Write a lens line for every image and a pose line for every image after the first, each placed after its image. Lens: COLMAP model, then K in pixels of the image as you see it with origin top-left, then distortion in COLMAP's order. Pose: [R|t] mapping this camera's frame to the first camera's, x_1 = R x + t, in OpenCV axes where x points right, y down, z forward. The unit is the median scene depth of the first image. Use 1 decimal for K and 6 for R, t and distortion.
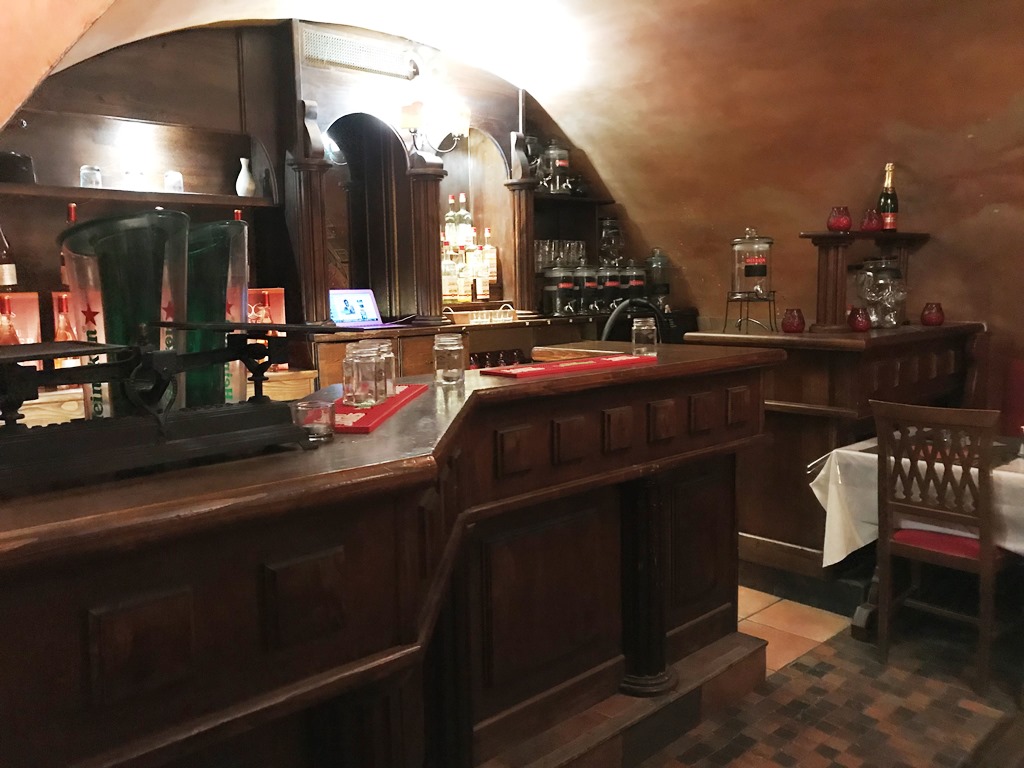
lens RADIAL K [[829.5, 0, 512.0], [0, 829.5, 384.0], [0, 0, 1]] dist [-0.000392, -0.008060]
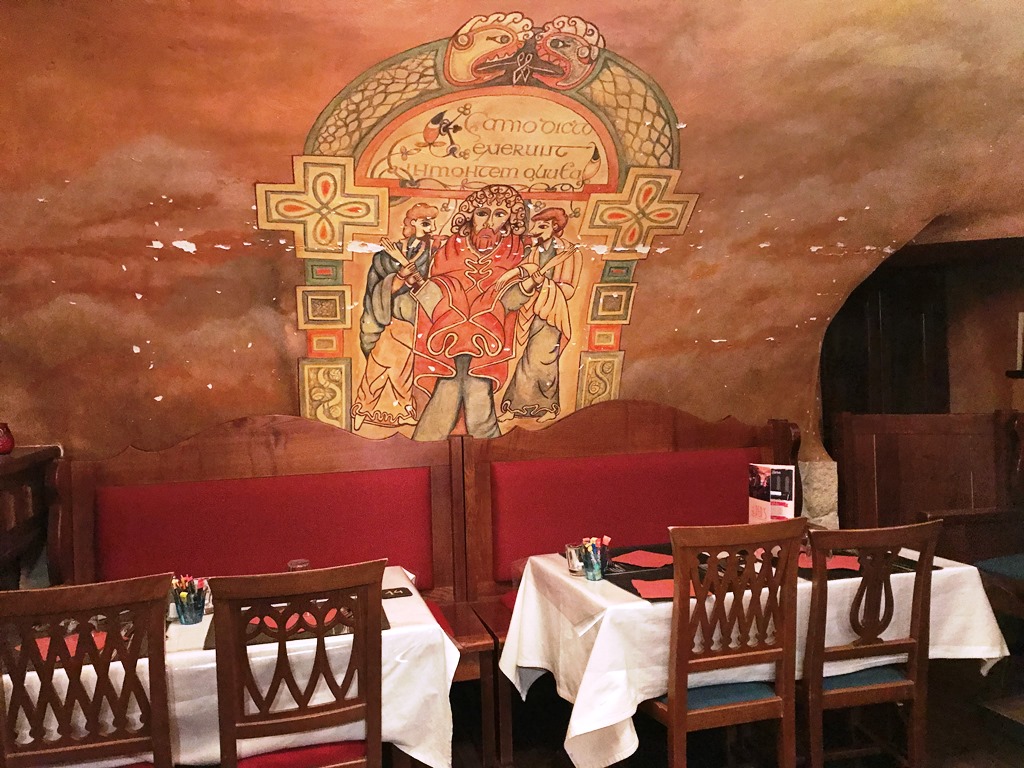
lens RADIAL K [[829.5, 0, 512.0], [0, 829.5, 384.0], [0, 0, 1]] dist [-0.000392, -0.008060]
pose [[0.449255, -0.005606, 0.893386, 0.067938], [0.129590, 0.989813, -0.058956, -0.032114], [-0.883955, 0.142260, 0.445405, 0.291200]]
